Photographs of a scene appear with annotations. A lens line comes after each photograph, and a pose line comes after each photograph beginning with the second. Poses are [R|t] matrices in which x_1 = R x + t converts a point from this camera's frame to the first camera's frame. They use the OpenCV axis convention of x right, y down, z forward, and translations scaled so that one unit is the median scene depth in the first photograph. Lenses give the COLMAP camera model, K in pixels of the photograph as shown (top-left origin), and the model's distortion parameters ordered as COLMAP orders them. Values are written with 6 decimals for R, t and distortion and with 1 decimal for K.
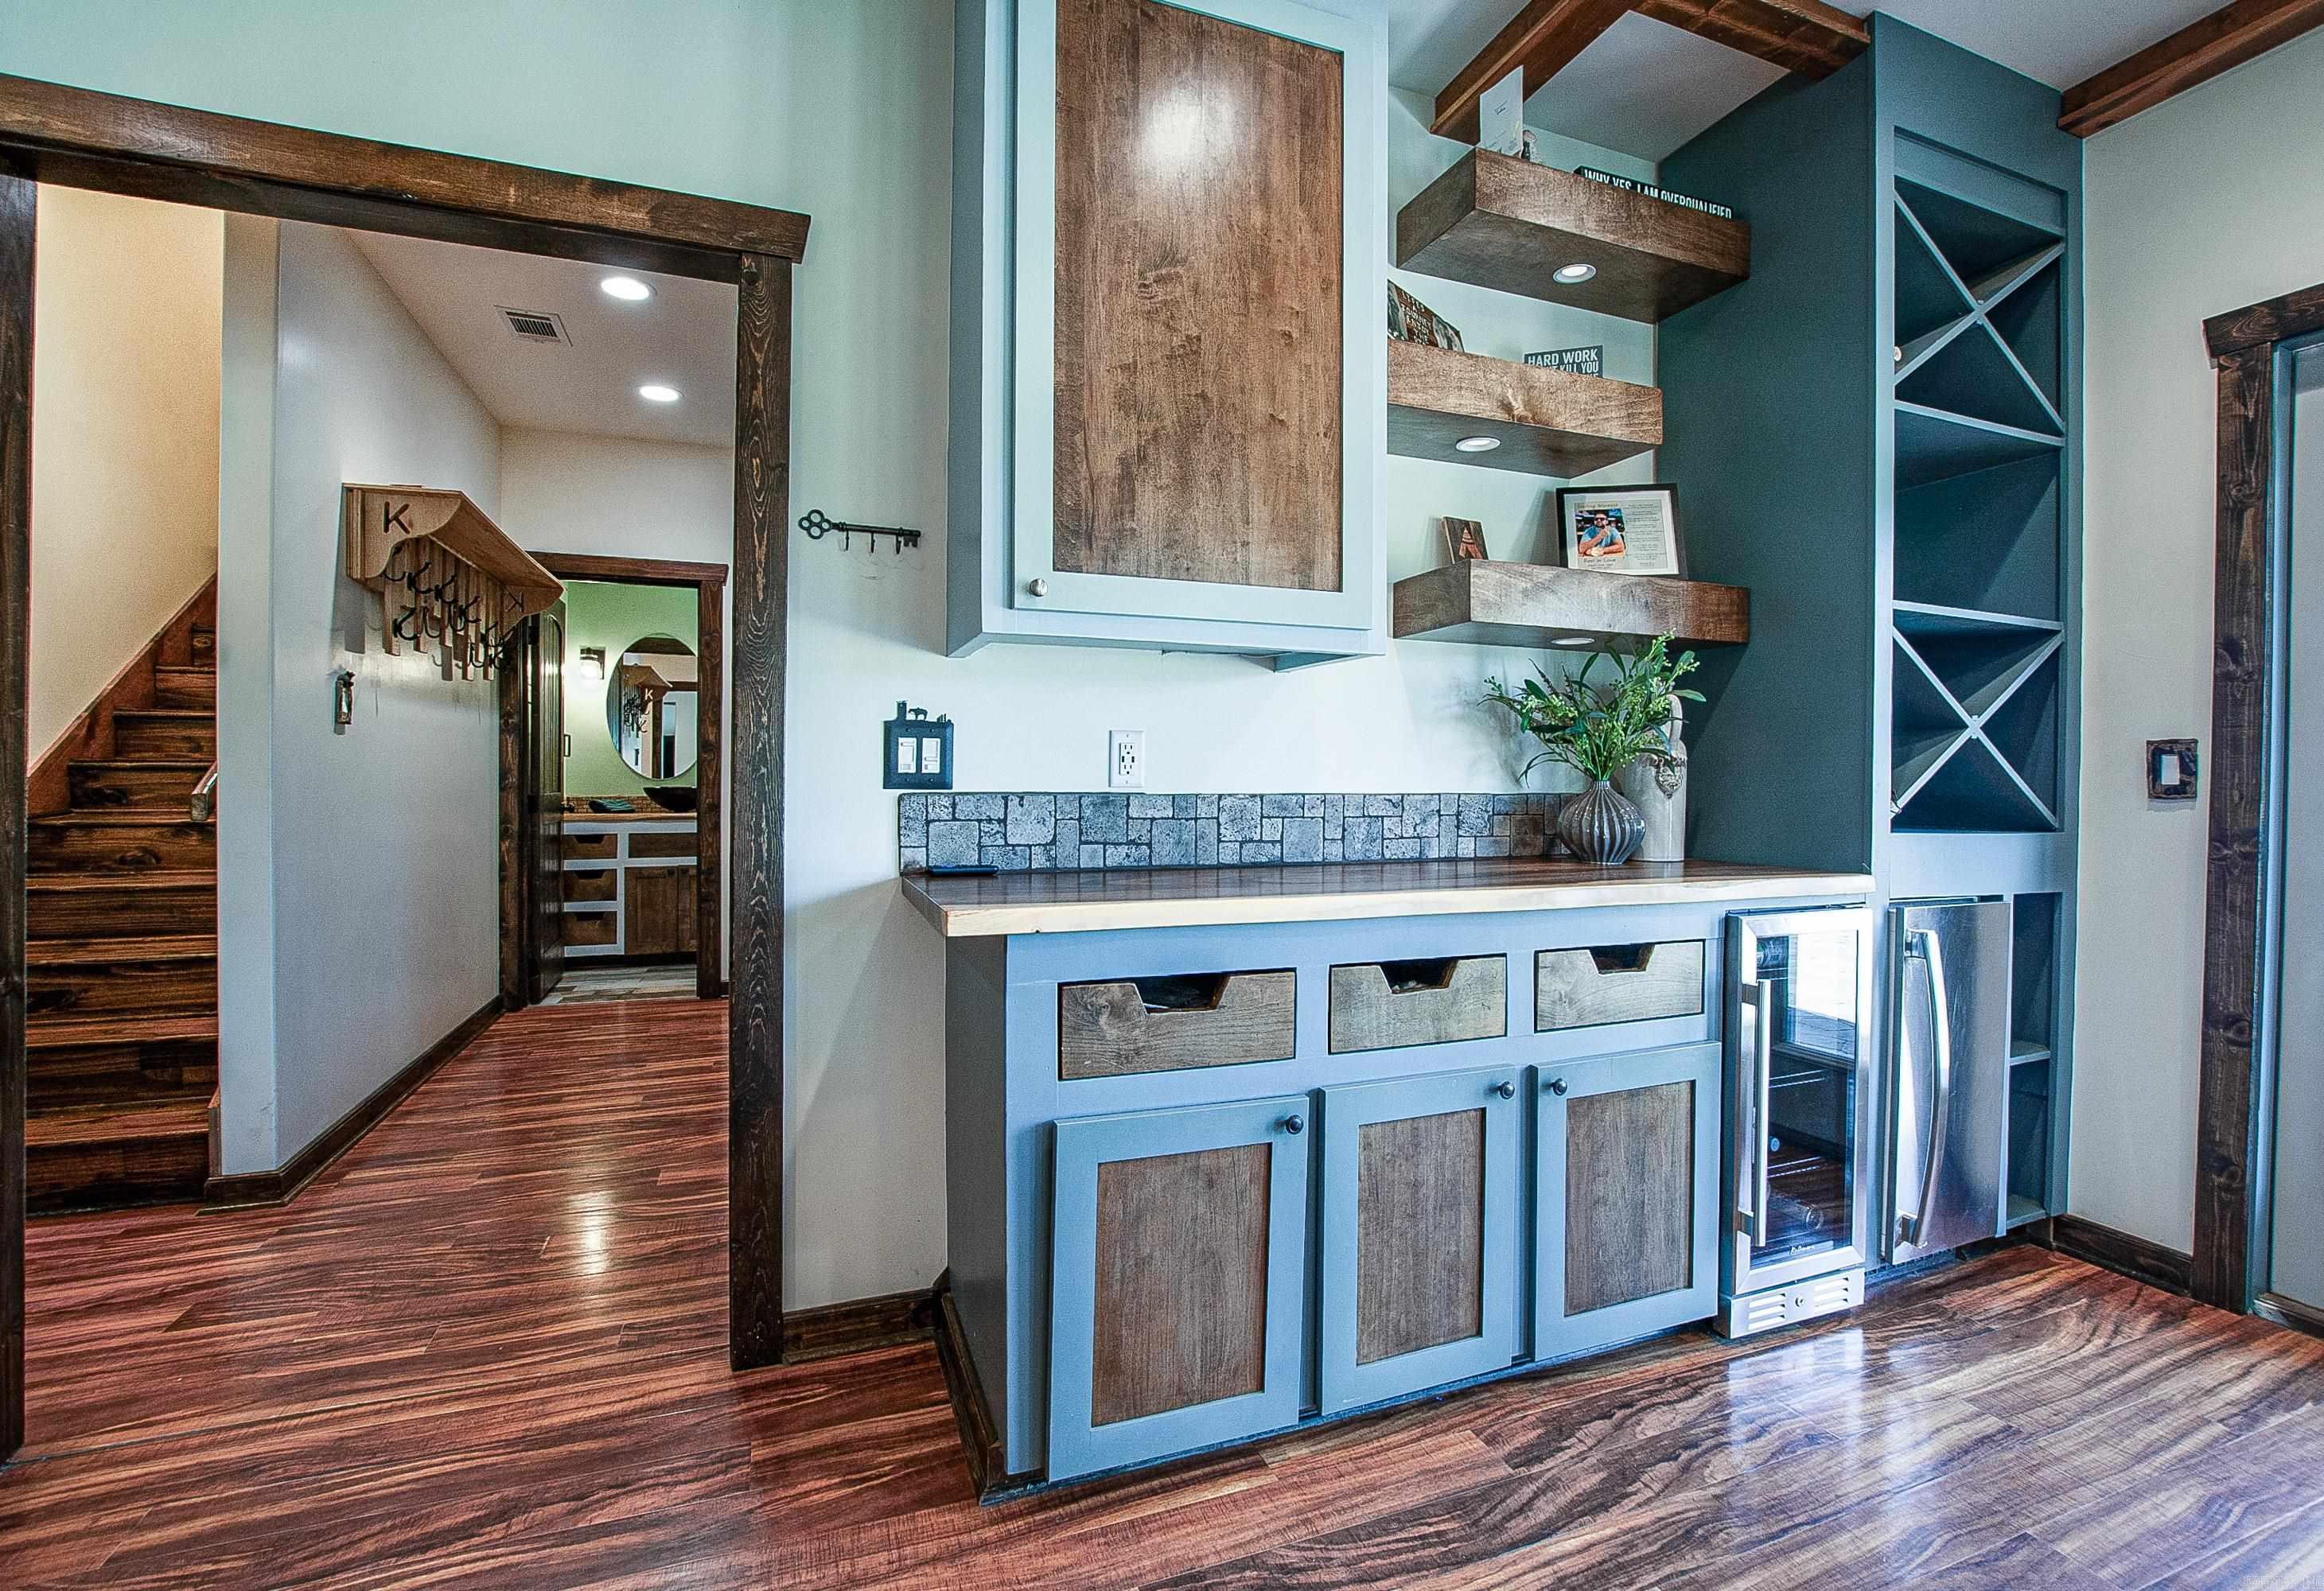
lens RADIAL K [[1064.1, 0, 1205.3], [0, 1064.1, 789.5], [0, 0, 1]] dist [-0.041542, 0.009382]
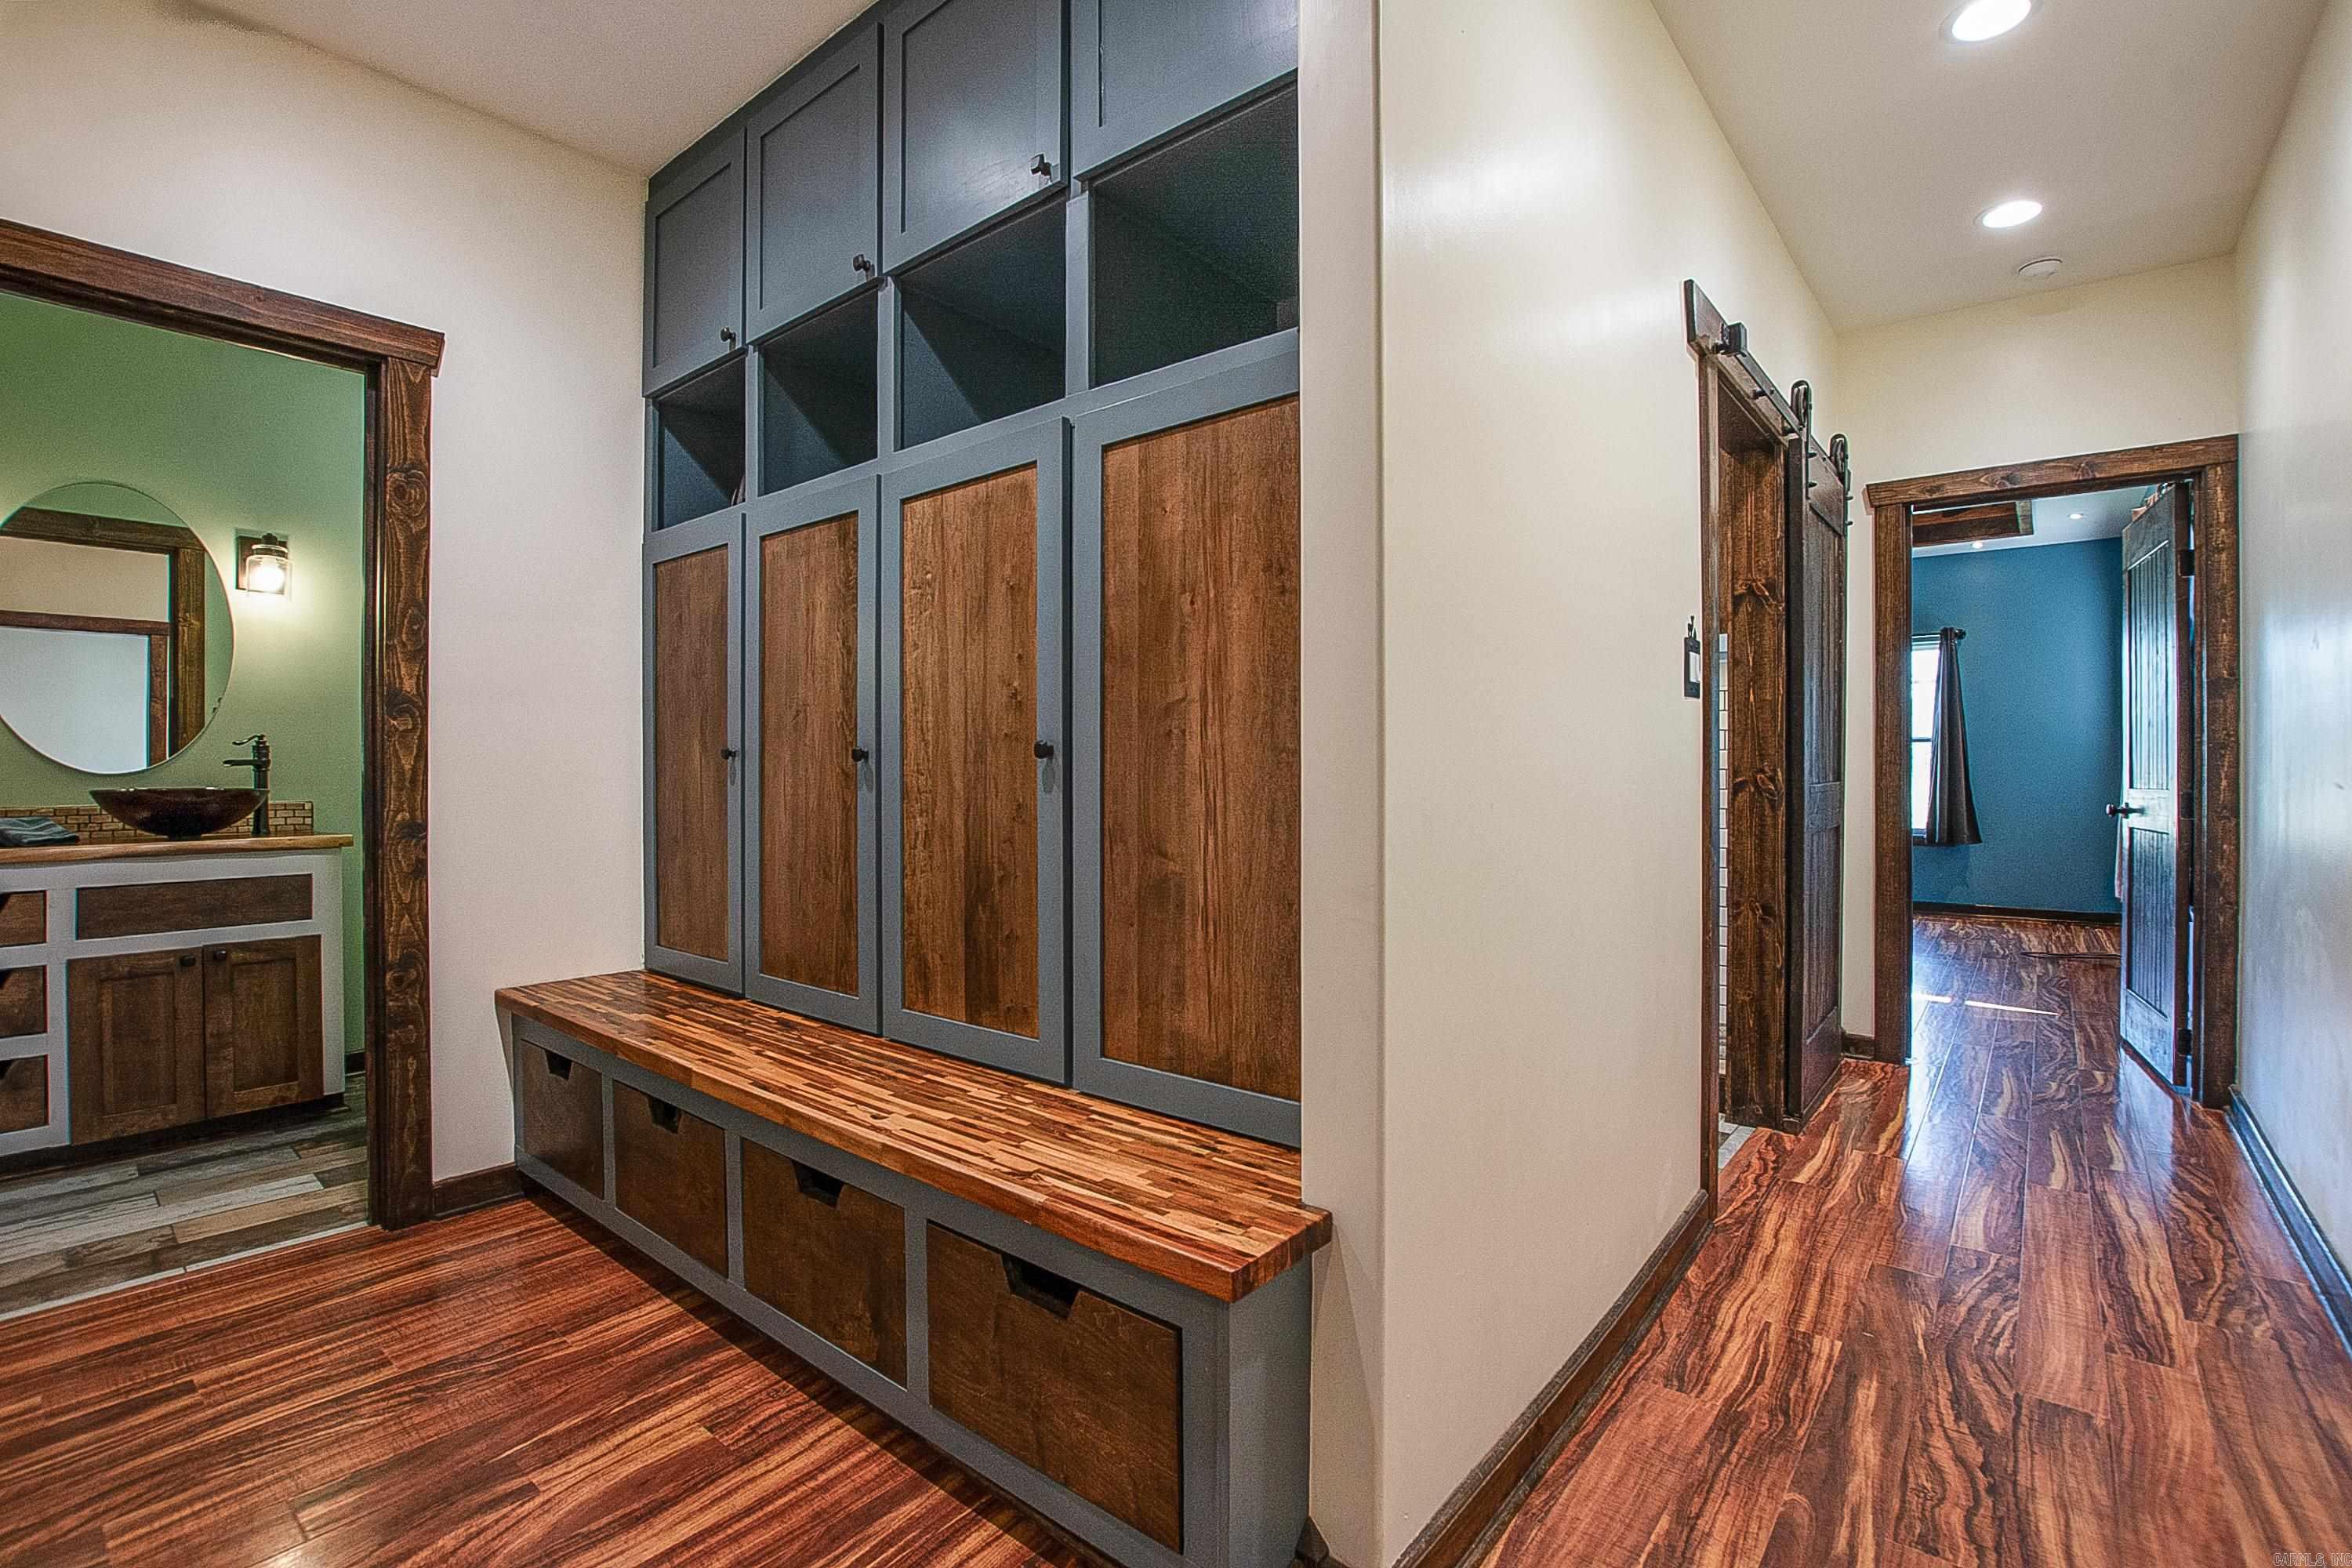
lens RADIAL K [[1063.1, 0, 1203.2], [0, 1063.1, 778.4], [0, 0, 1]] dist [-0.036977, 0.005422]
pose [[0.873703, -0.007653, 0.486400, -0.876735], [0.008849, 0.999961, -0.000162, -0.007476], [-0.486380, 0.004446, 0.873736, 0.933317]]
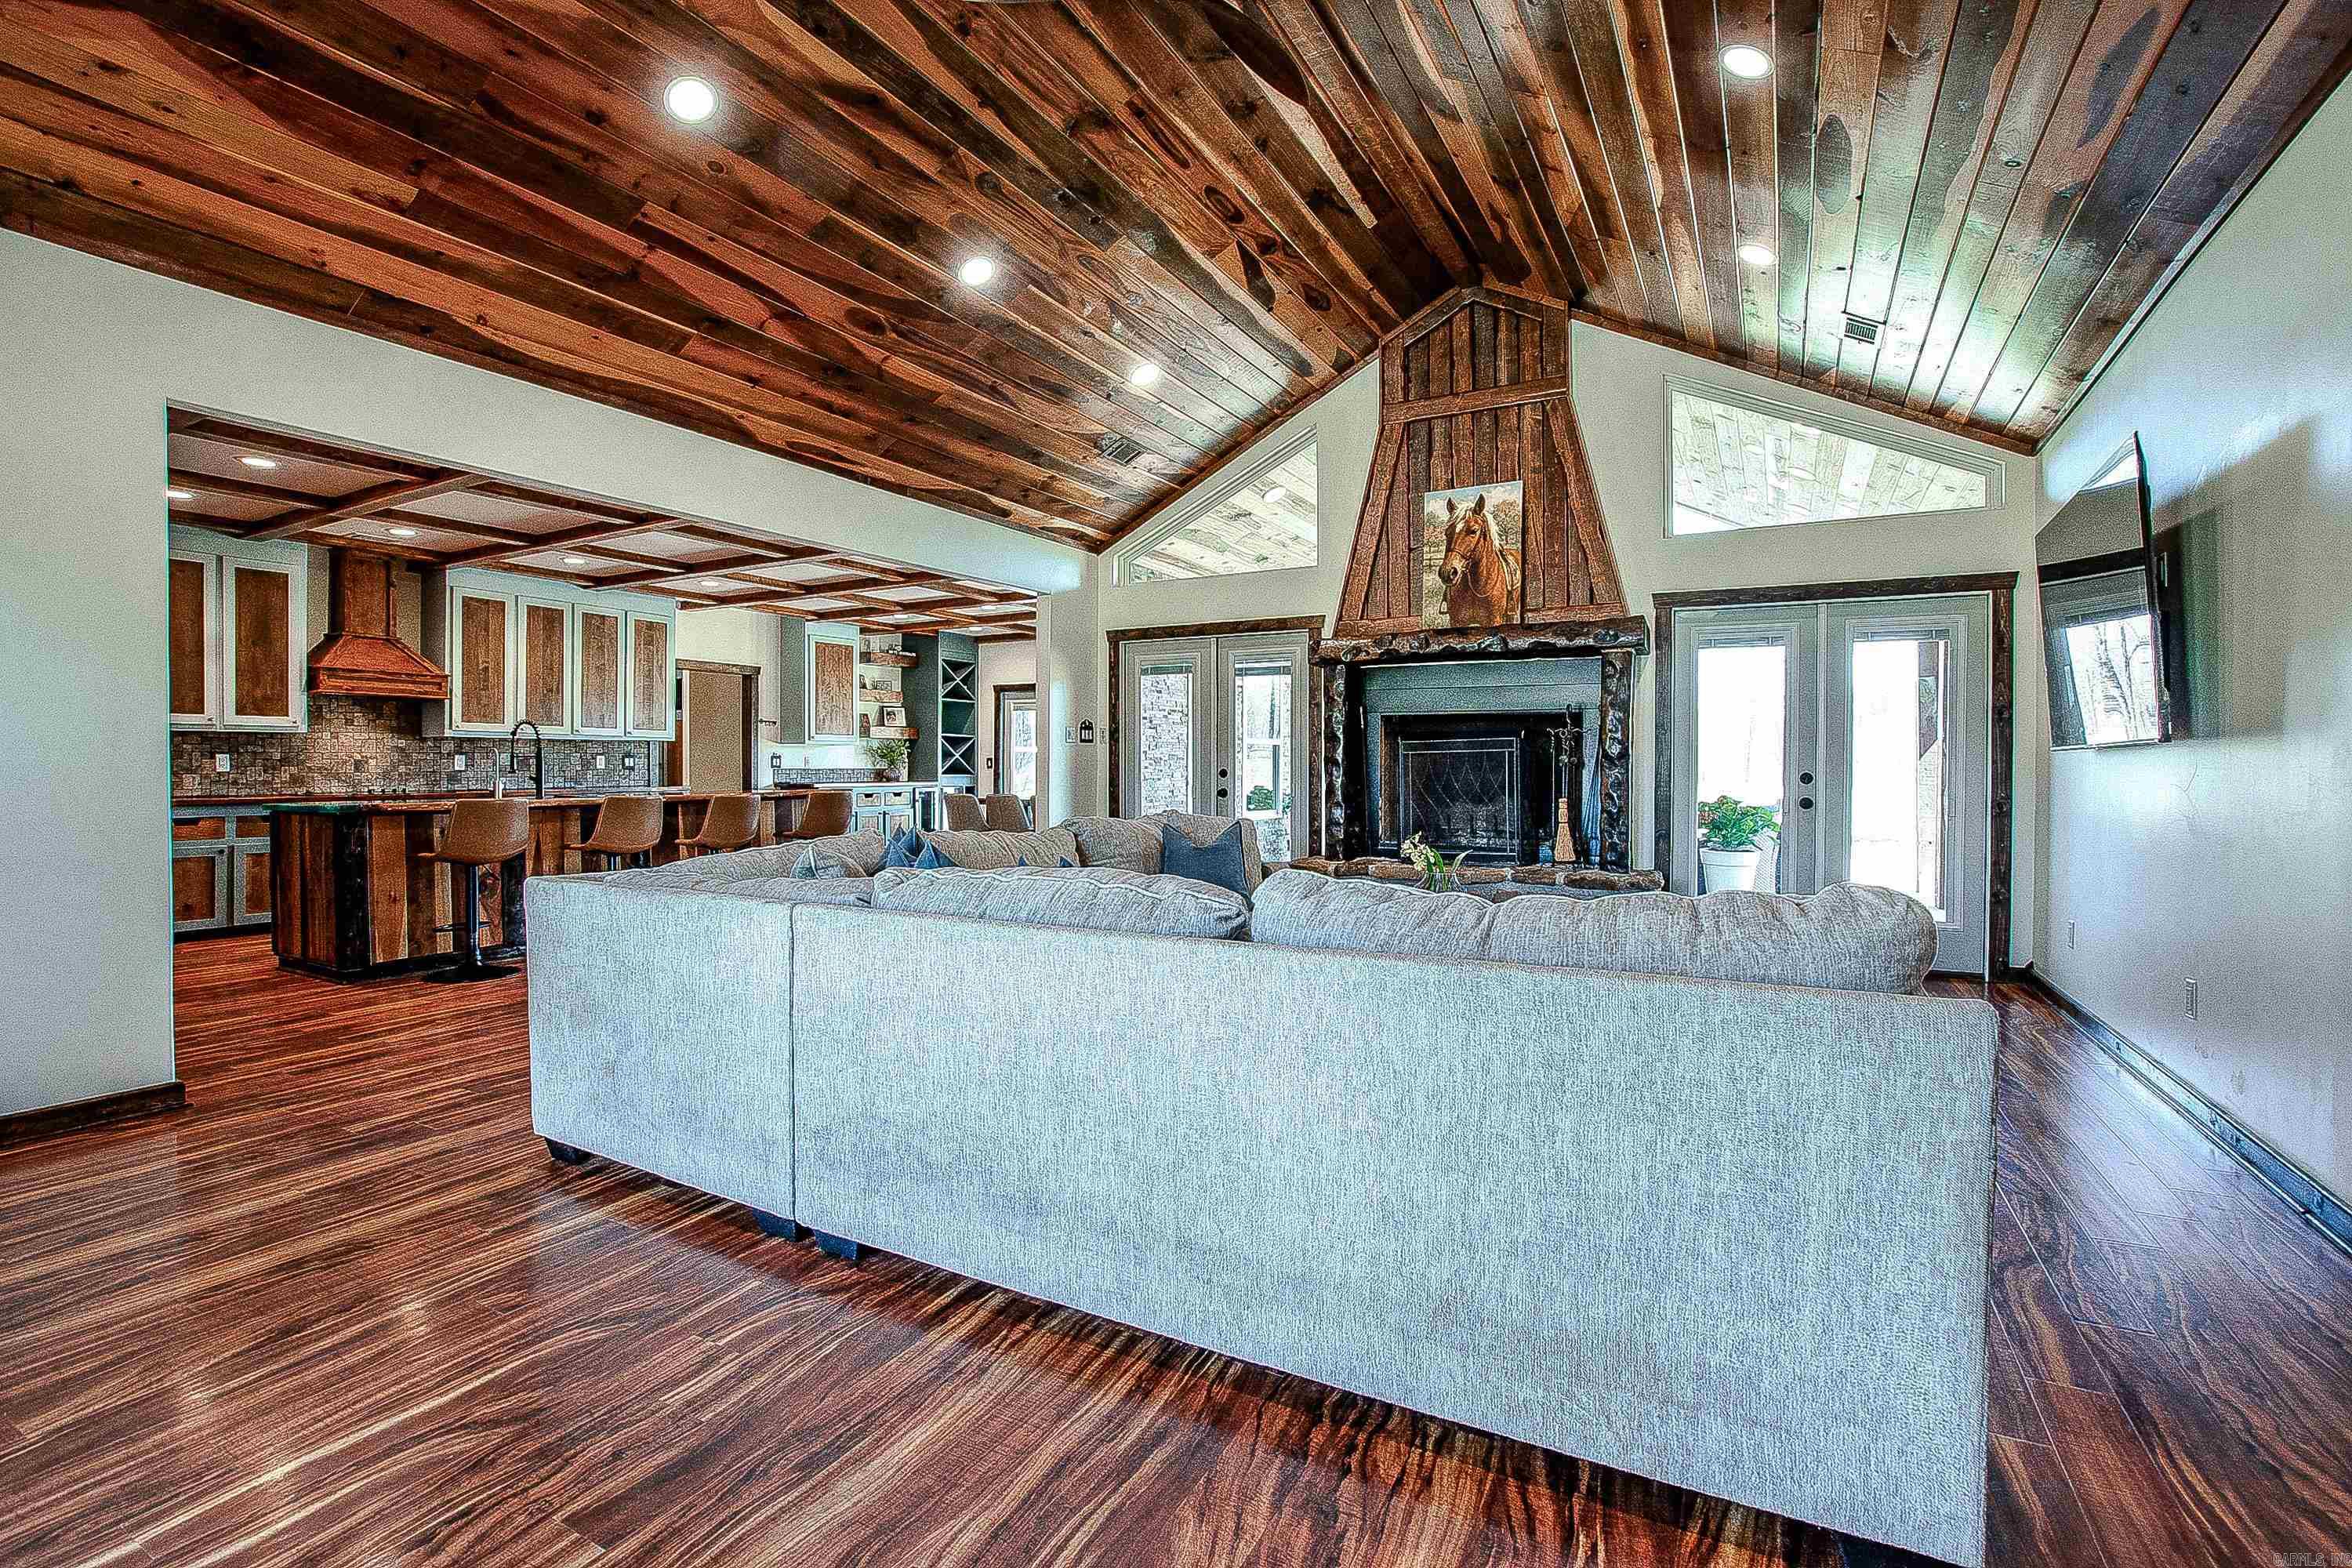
lens RADIAL K [[1063.1, 0, 1203.2], [0, 1063.1, 778.4], [0, 0, 1]] dist [-0.036977, 0.005422]
pose [[0.767645, -0.015319, 0.640692, -1.911573], [0.013591, 0.999879, 0.007624, 0.036866], [-0.640731, 0.002855, 0.767760, -4.254903]]
